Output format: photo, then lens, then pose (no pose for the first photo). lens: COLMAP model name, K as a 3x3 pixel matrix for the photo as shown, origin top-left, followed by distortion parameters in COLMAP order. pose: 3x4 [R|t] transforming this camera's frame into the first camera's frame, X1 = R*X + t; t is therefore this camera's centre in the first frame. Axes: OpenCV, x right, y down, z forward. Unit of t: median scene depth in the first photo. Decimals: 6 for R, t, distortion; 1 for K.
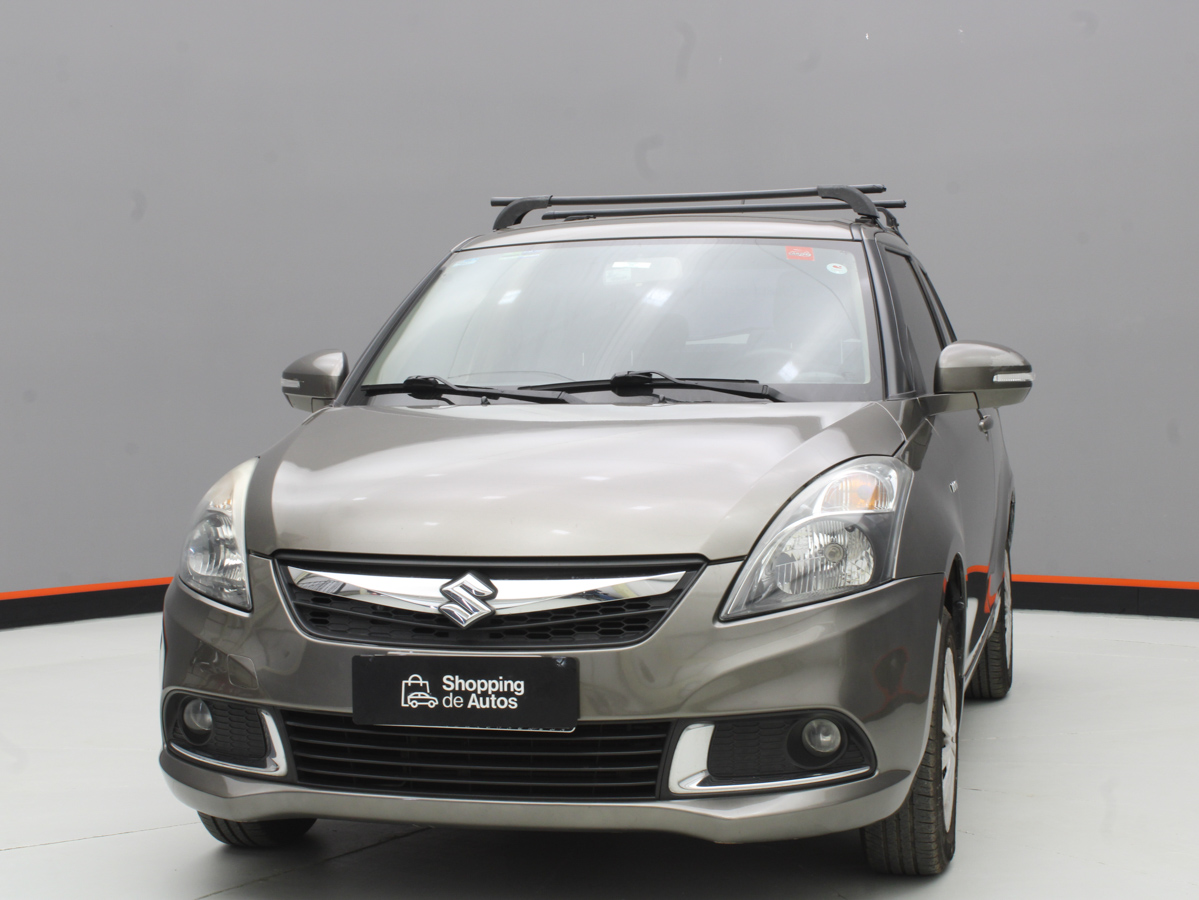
lens RADIAL K [[1853.0, 0, 599.5], [0, 1853.0, 450.0], [0, 0, 1]] dist [0.001160, -1.497243]
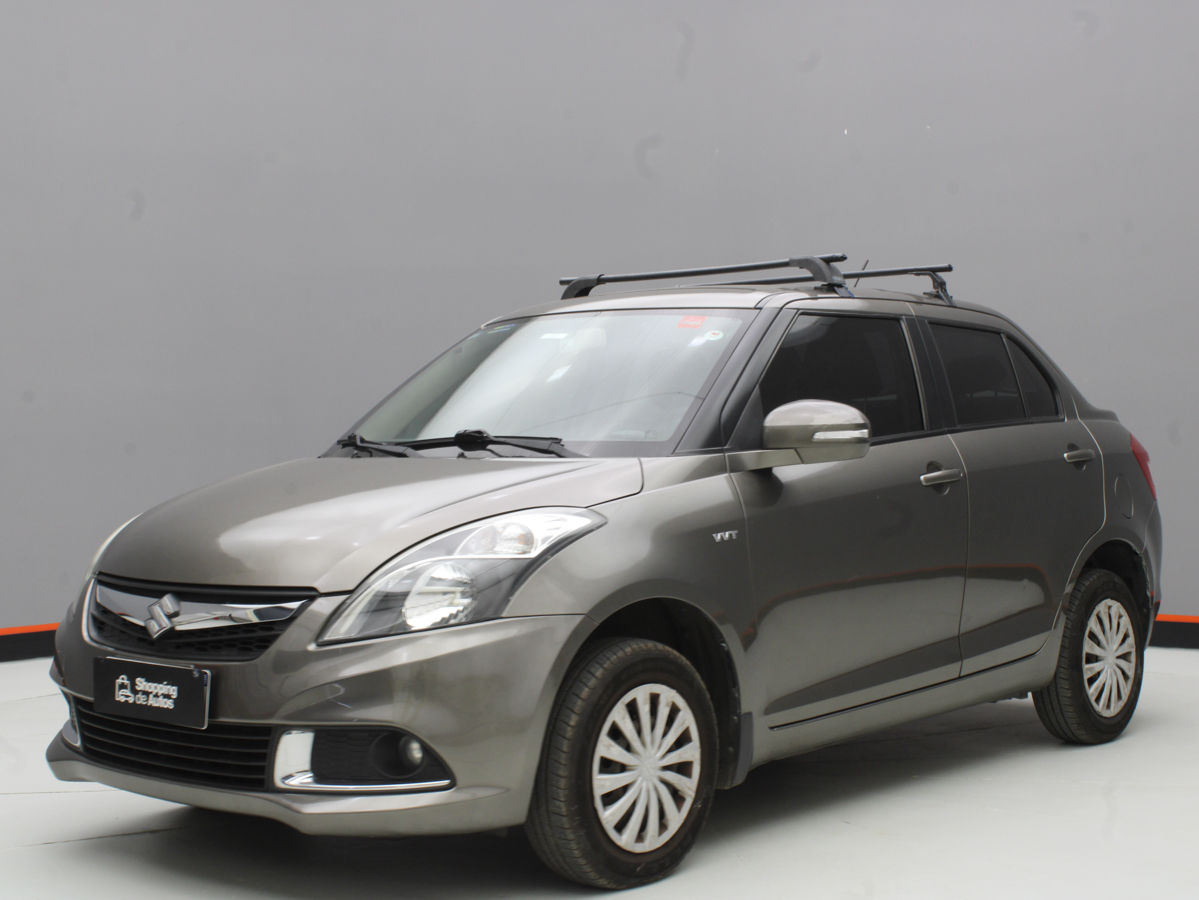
lens RADIAL K [[1634.1, 0, 599.5], [0, 1634.1, 450.0], [0, 0, 1]] dist [0.047803, 0.079212]
pose [[0.916548, 0.006152, -0.399877, 0.637865], [-0.014296, 0.999747, -0.017387, -0.016210], [0.399668, 0.021653, 0.916404, 0.106997]]
